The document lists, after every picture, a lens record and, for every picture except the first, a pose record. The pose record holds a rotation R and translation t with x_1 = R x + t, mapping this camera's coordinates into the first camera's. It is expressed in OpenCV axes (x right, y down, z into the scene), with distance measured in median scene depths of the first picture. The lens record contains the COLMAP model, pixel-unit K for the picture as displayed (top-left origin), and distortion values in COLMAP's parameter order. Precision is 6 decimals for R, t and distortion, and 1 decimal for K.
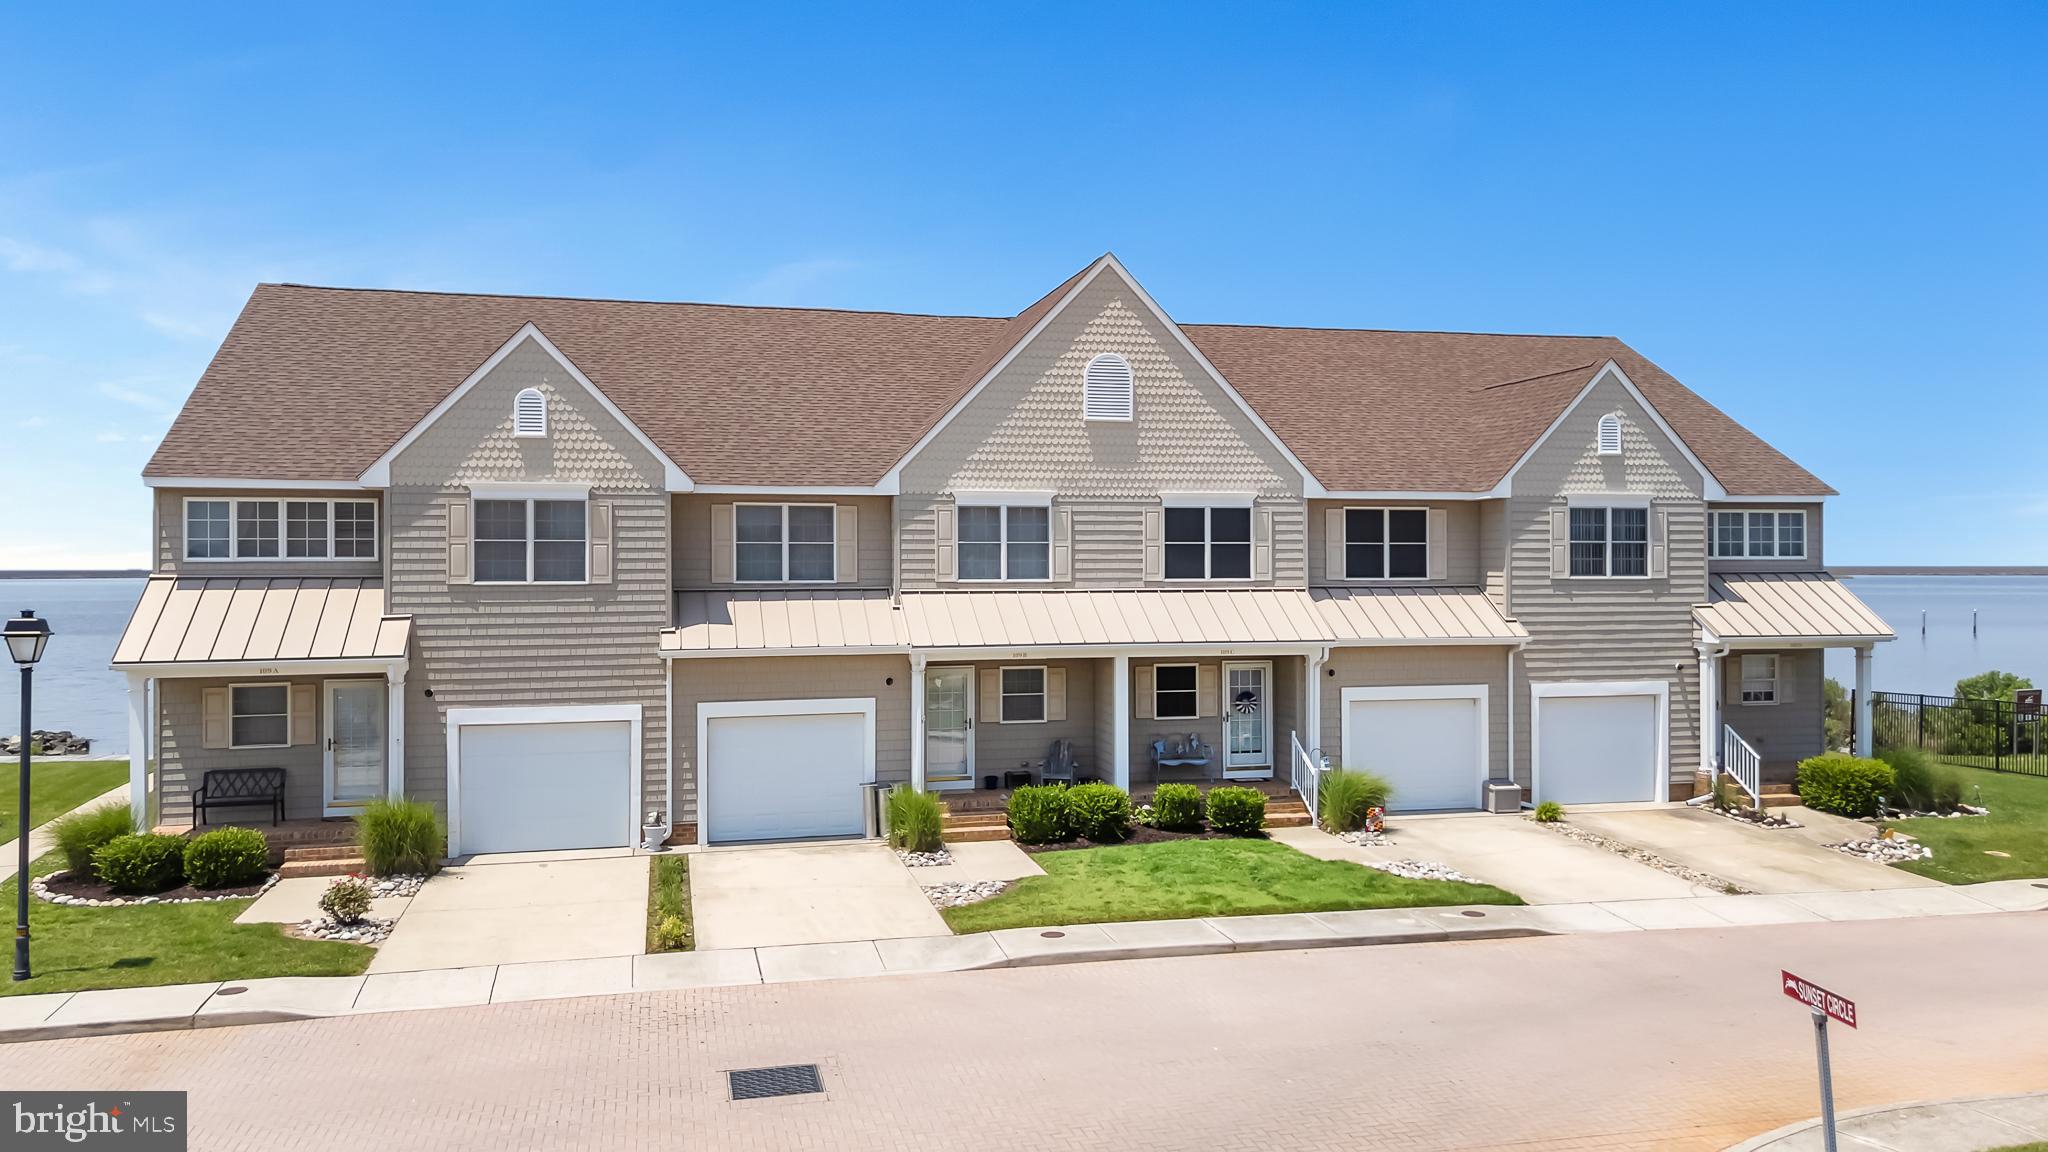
lens RADIAL K [[1493.0, 0, 1024.0], [0, 1493.0, 576.0], [0, 0, 1]] dist [0.094108, -0.103192]
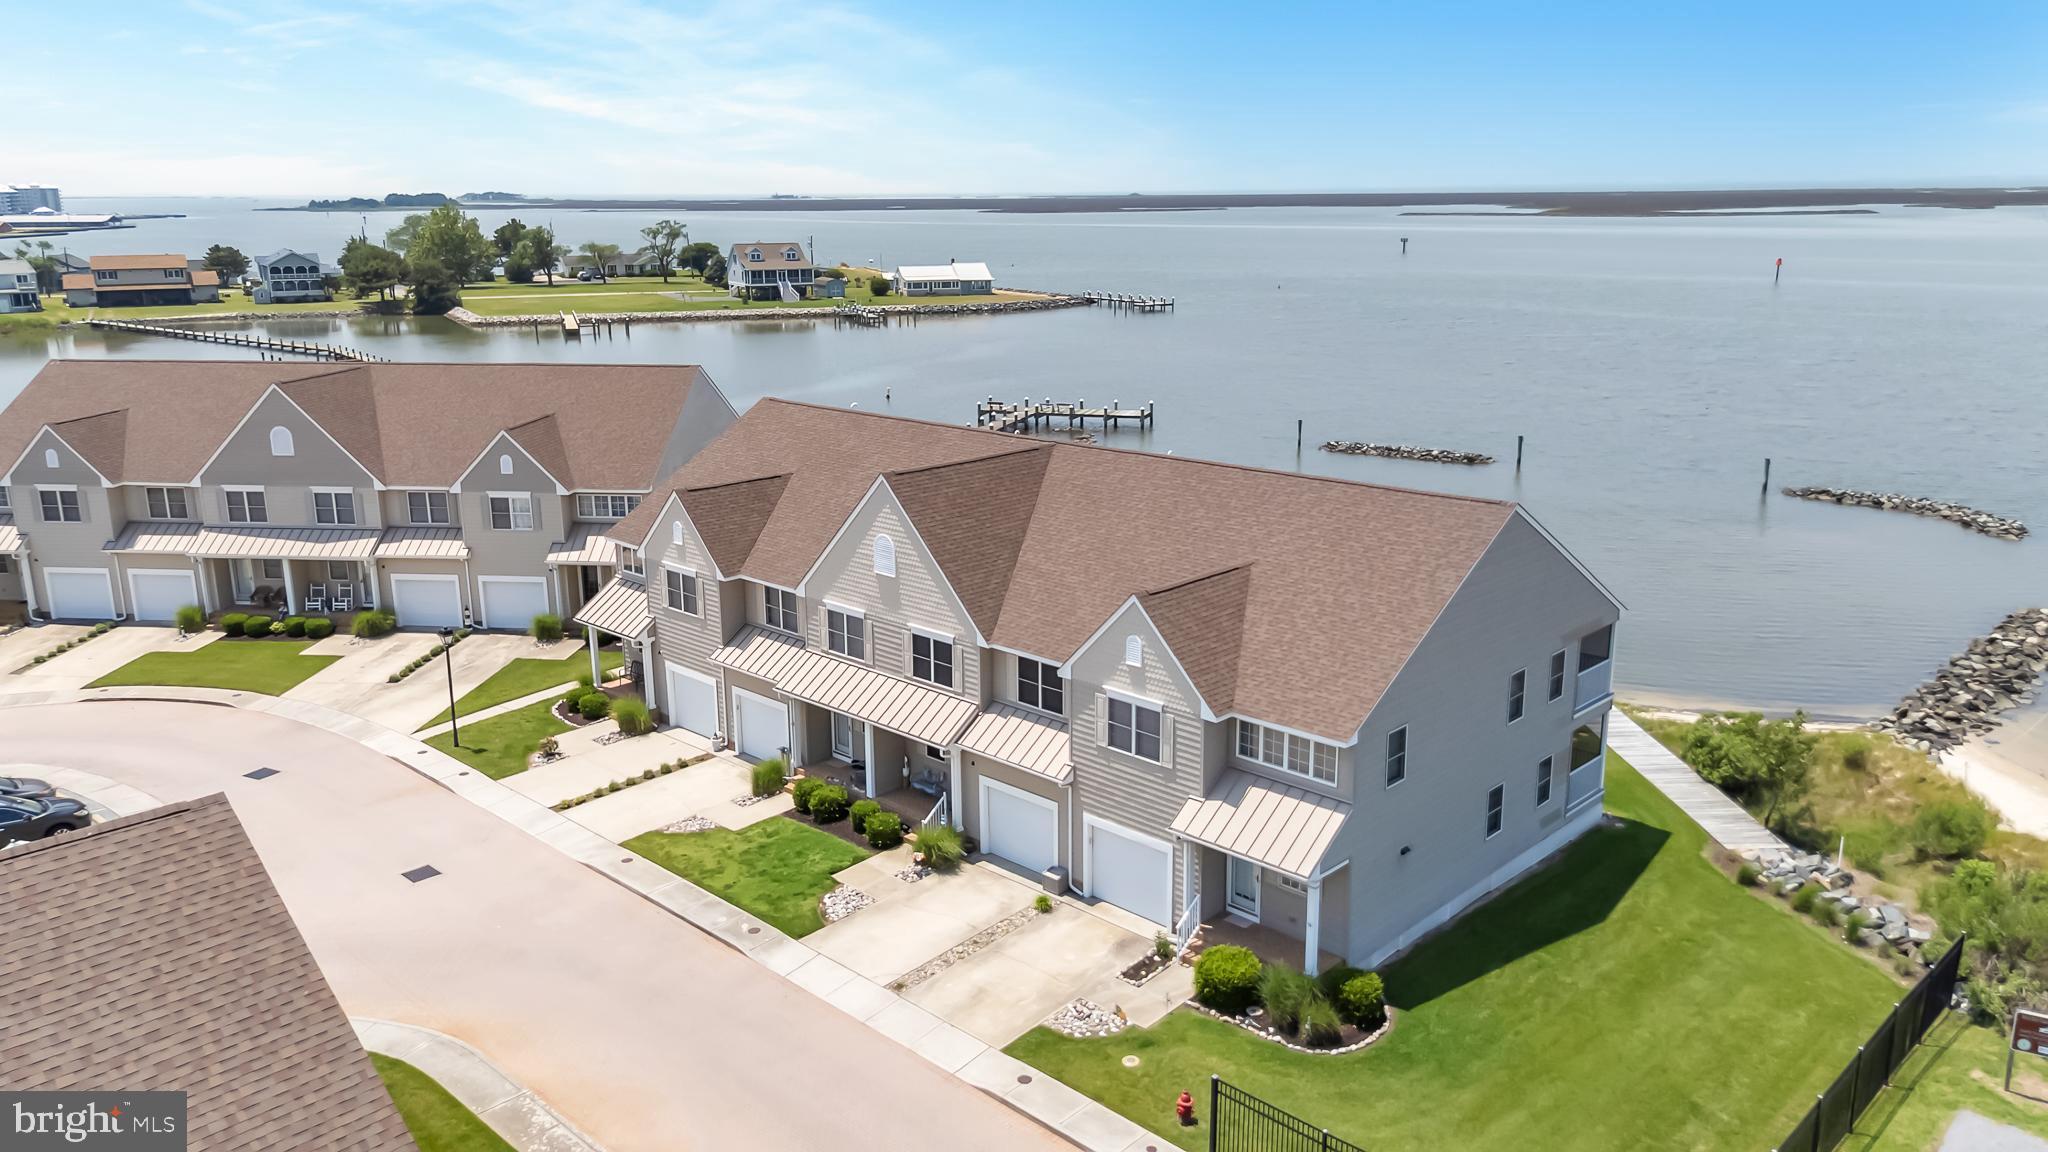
lens RADIAL K [[1486.7, 0, 1024.0], [0, 1486.7, 576.0], [0, 0, 1]] dist [0.138115, -0.203153]
pose [[0.537732, 0.206126, -0.817531, 1.454676], [-0.000515, 0.969734, 0.244163, -0.496629], [0.843116, -0.130873, 0.521563, 0.292643]]
